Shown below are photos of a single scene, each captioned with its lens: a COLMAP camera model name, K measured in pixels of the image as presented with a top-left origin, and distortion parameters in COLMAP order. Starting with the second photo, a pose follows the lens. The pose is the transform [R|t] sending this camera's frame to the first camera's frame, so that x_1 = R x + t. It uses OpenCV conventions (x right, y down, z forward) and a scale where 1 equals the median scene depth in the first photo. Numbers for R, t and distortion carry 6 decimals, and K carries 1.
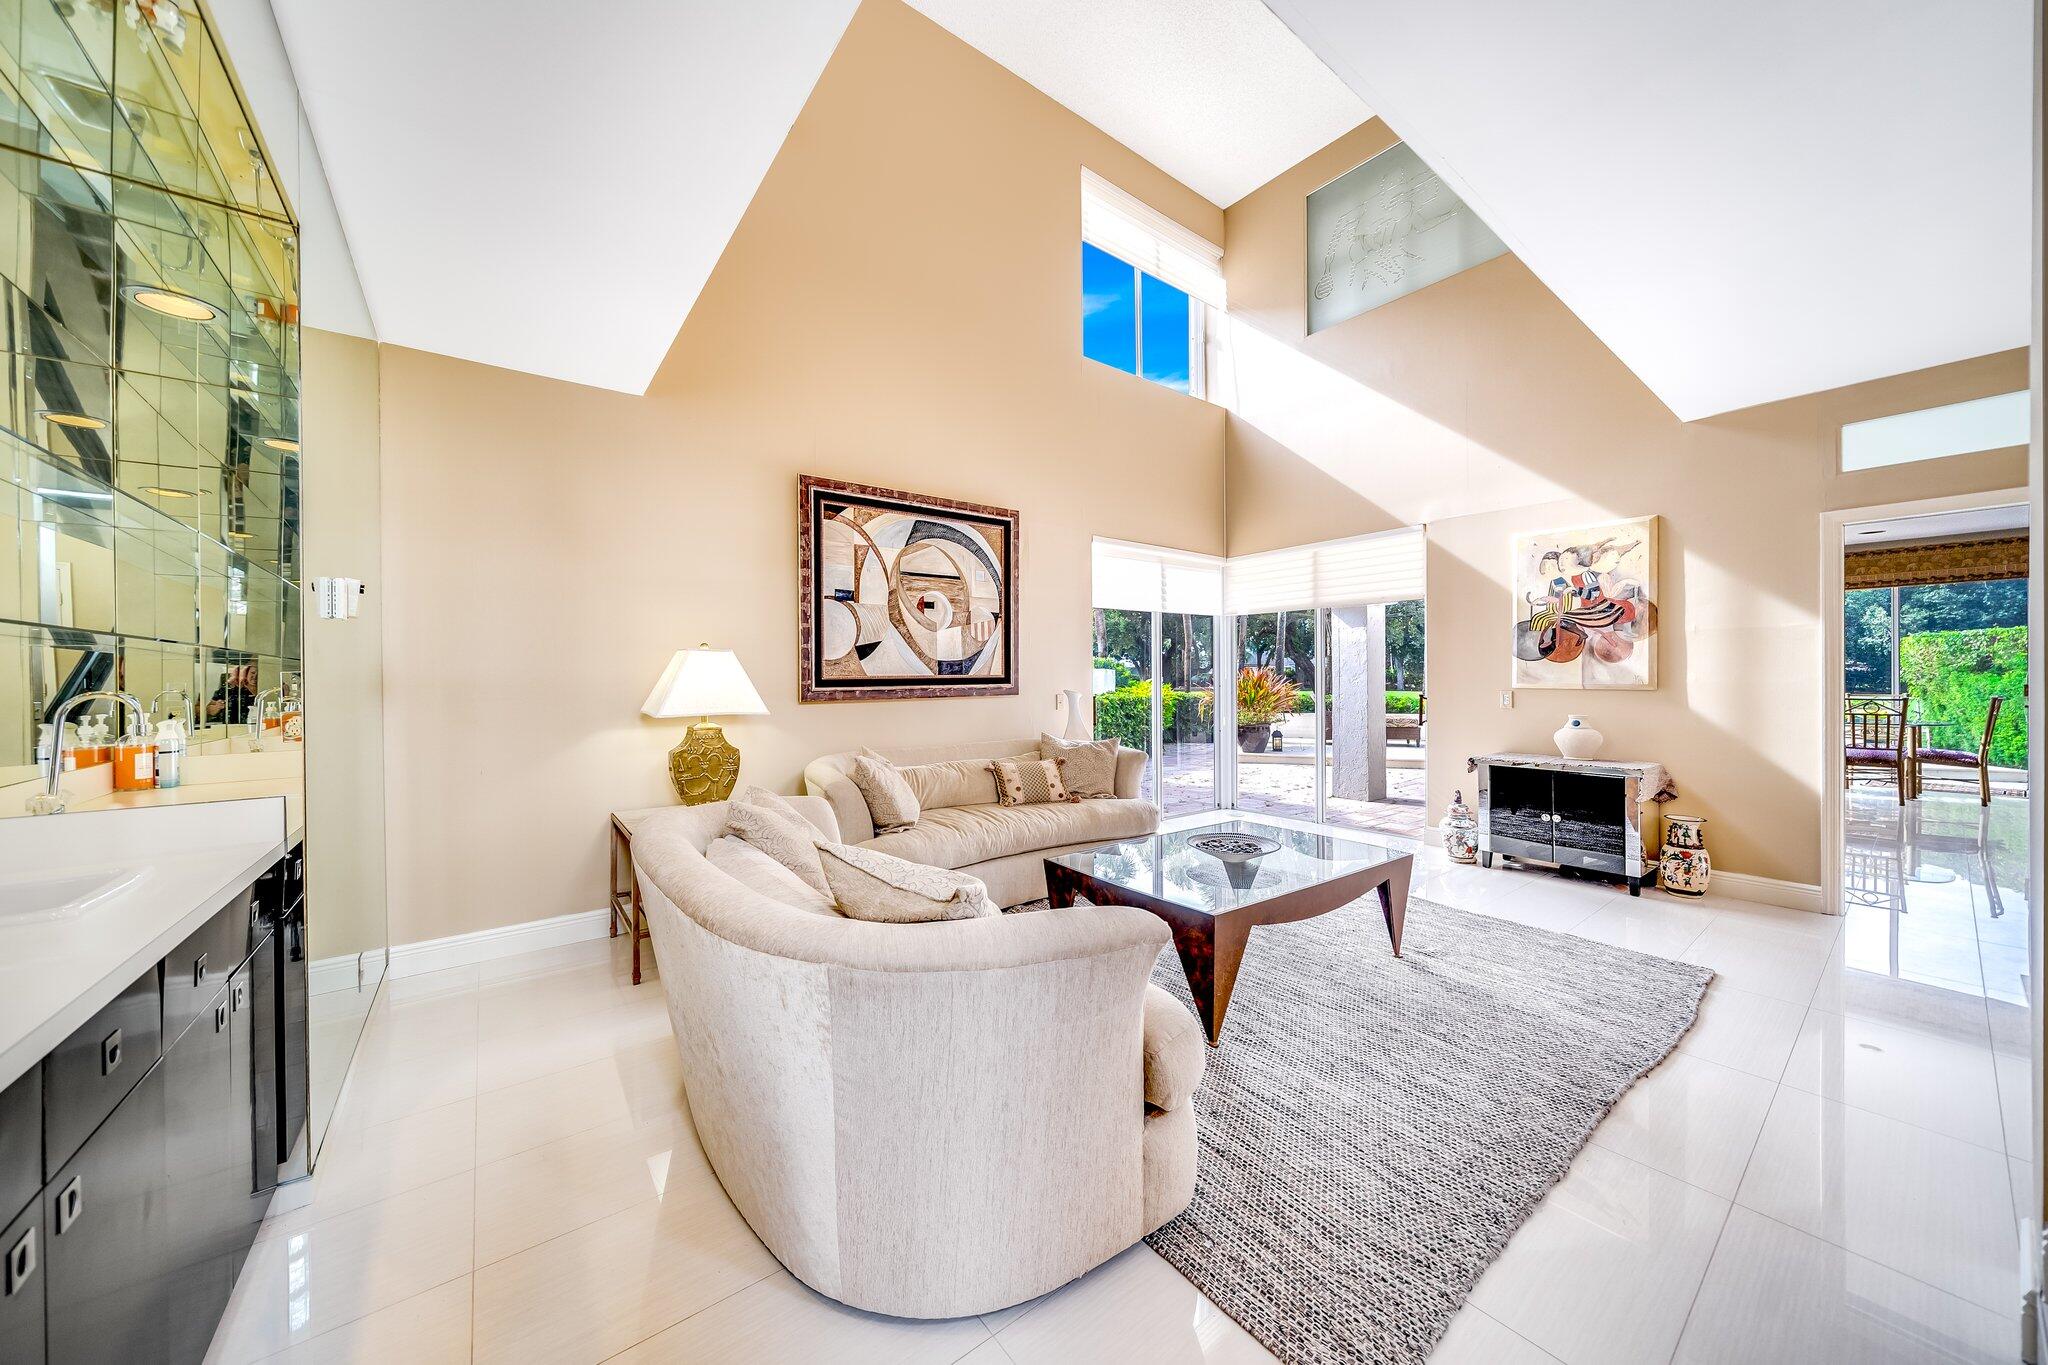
lens RADIAL K [[707.8, 0, 1003.4], [0, 707.8, 680.9], [0, 0, 1]] dist [-0.000709, 0.000345]
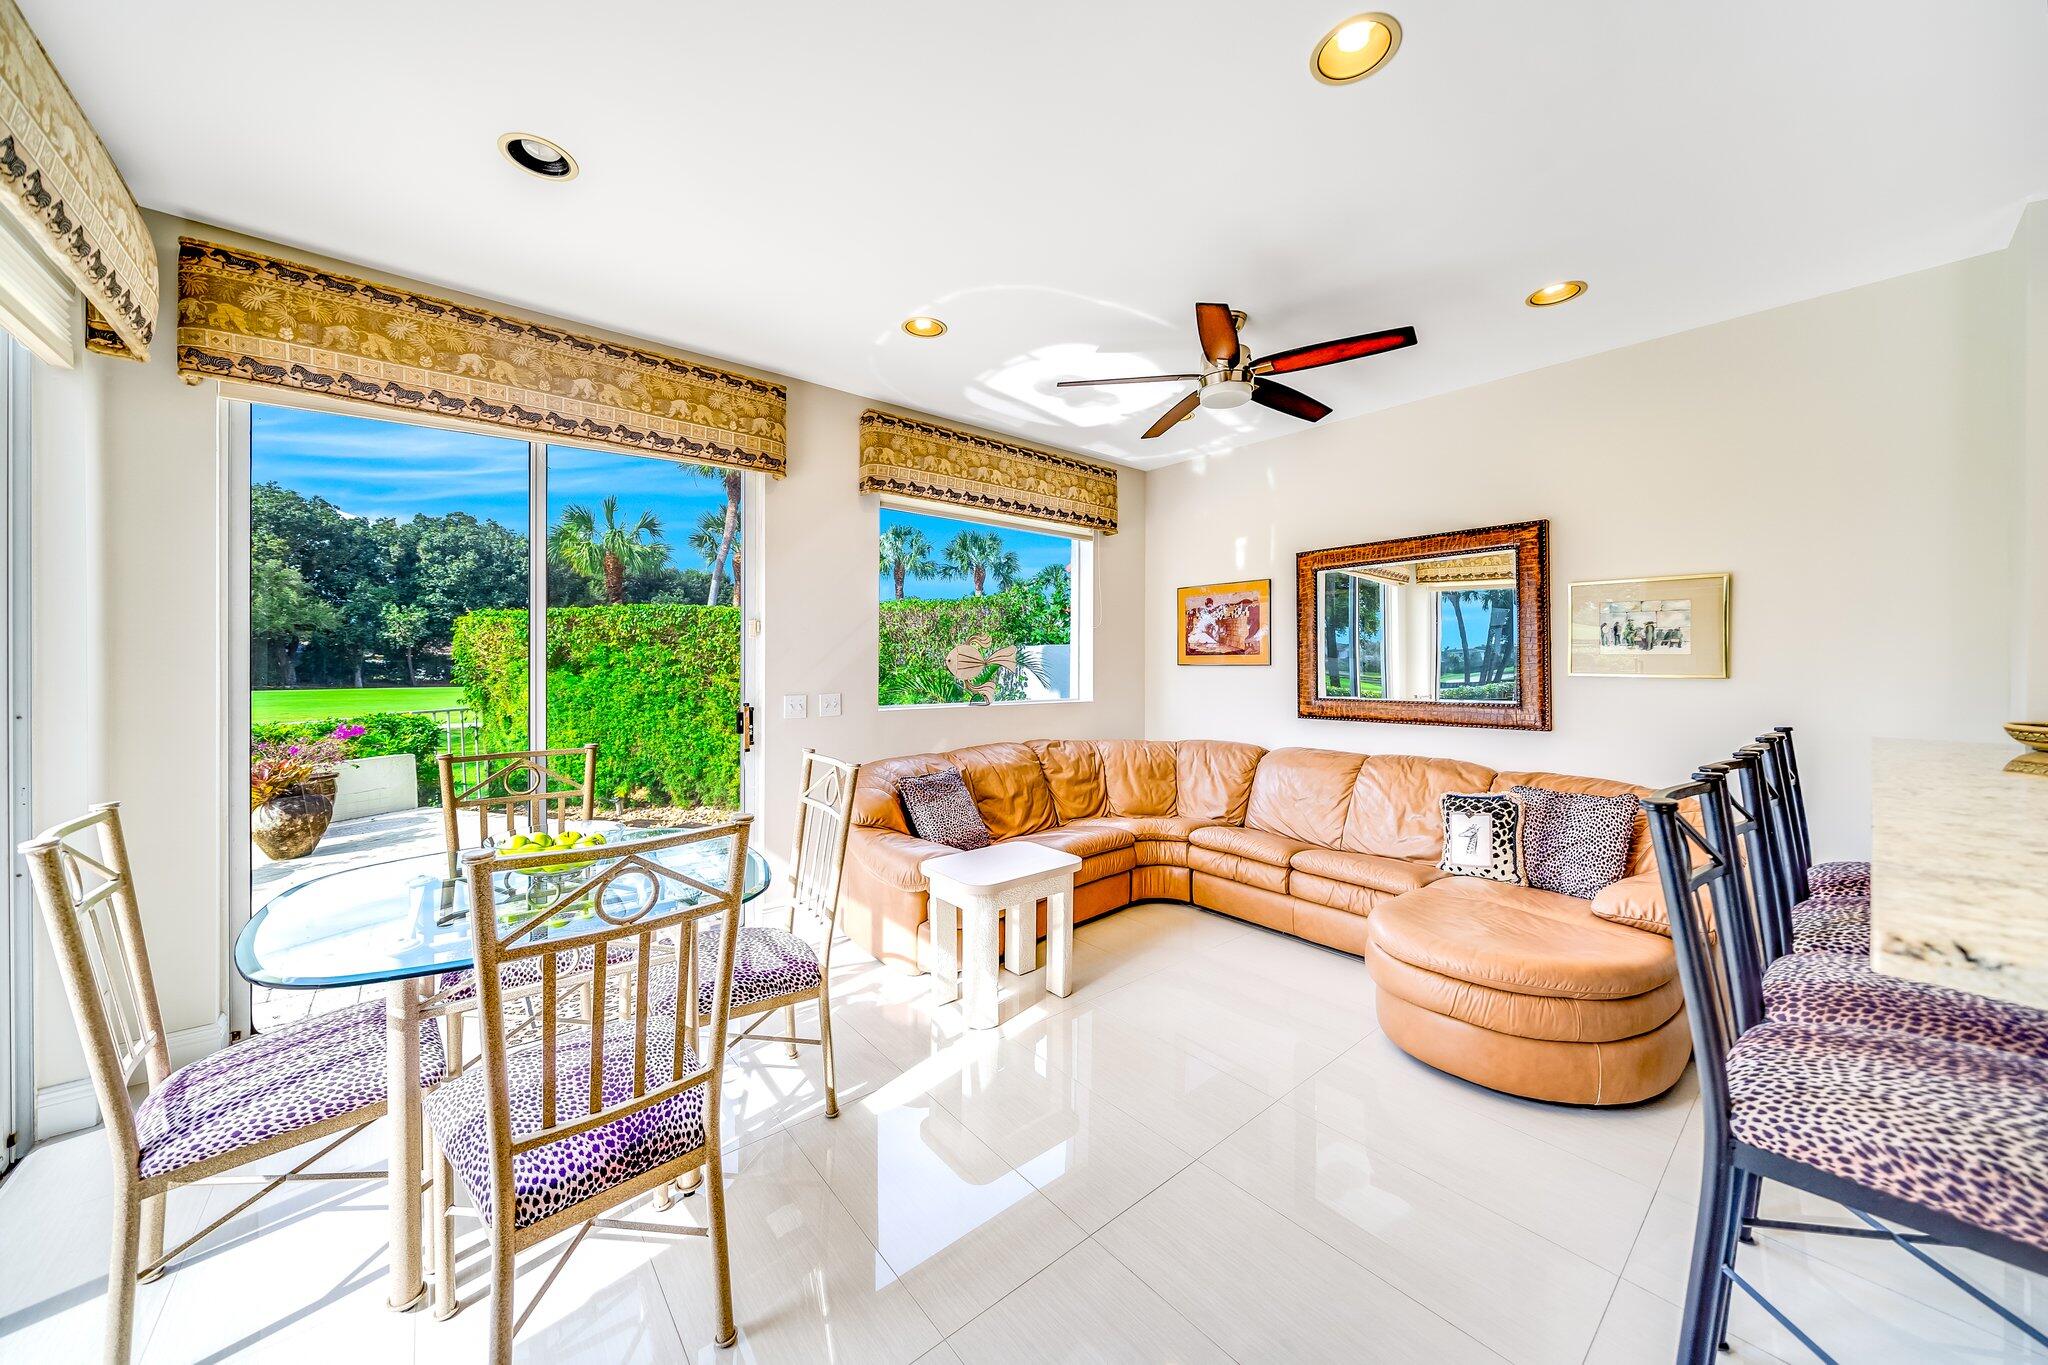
lens RADIAL K [[707.8, 0, 998.9], [0, 707.8, 669.8], [0, 0, 1]] dist [-0.000709, 0.000345]
pose [[-0.033497, -0.001521, 0.999438, 1.513867], [0.003834, 0.999991, 0.001651, -0.026816], [-0.999431, 0.003887, -0.033490, 1.325379]]
